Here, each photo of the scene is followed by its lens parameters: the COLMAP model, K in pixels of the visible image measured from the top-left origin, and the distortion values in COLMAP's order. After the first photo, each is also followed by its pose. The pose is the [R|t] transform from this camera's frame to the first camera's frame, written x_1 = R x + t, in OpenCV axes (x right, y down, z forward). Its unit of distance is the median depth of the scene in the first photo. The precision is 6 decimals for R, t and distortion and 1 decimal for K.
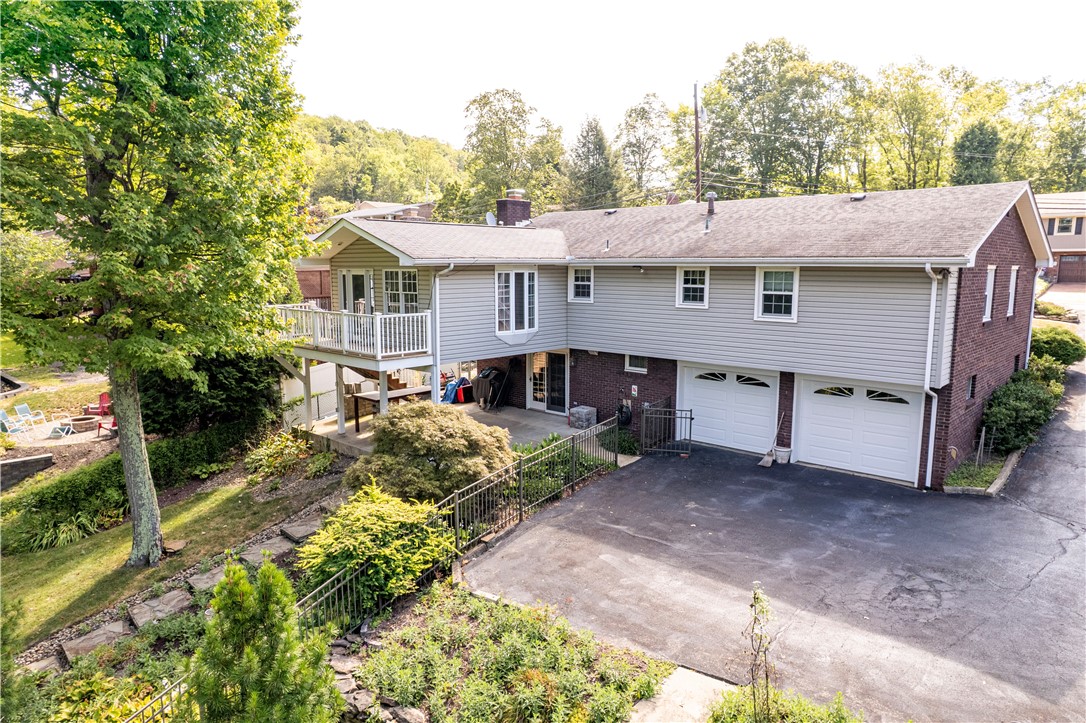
lens RADIAL K [[711.0, 0, 540.4], [0, 711.0, 362.5], [0, 0, 1]] dist [-0.058526, 0.060432]
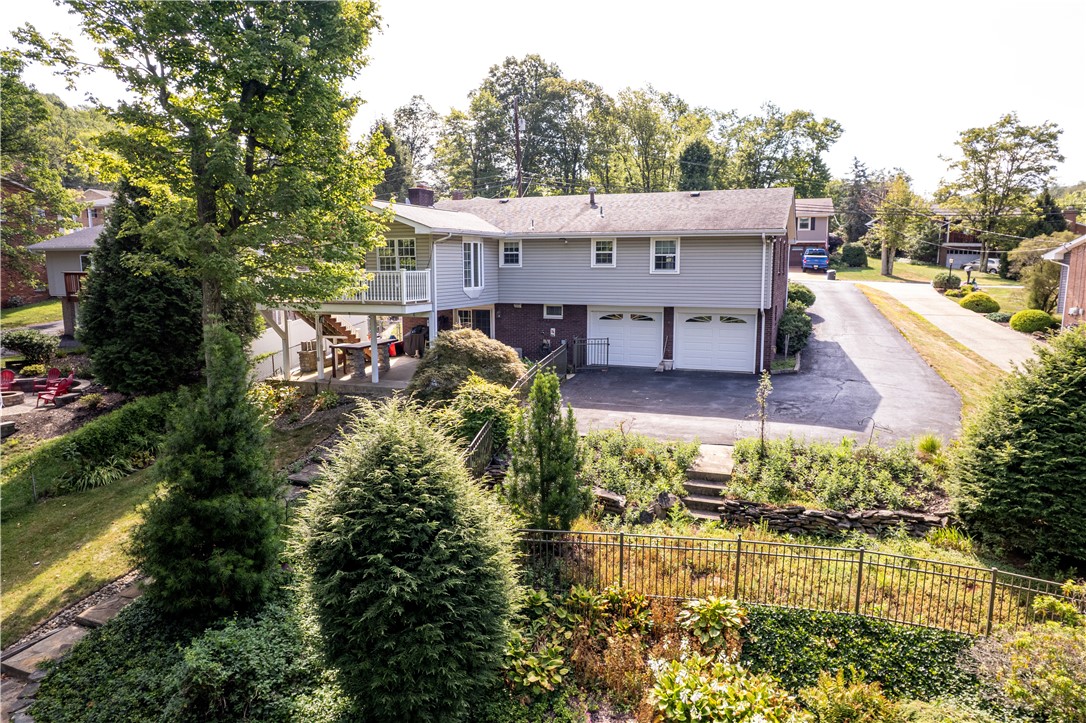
lens RADIAL K [[711.0, 0, 541.8], [0, 711.0, 367.3], [0, 0, 1]] dist [-0.058526, 0.060432]
pose [[0.930470, -0.054528, 0.362286, -0.379425], [0.051517, 0.998510, 0.017974, 0.080778], [-0.362727, 0.001940, 0.931893, -0.254867]]
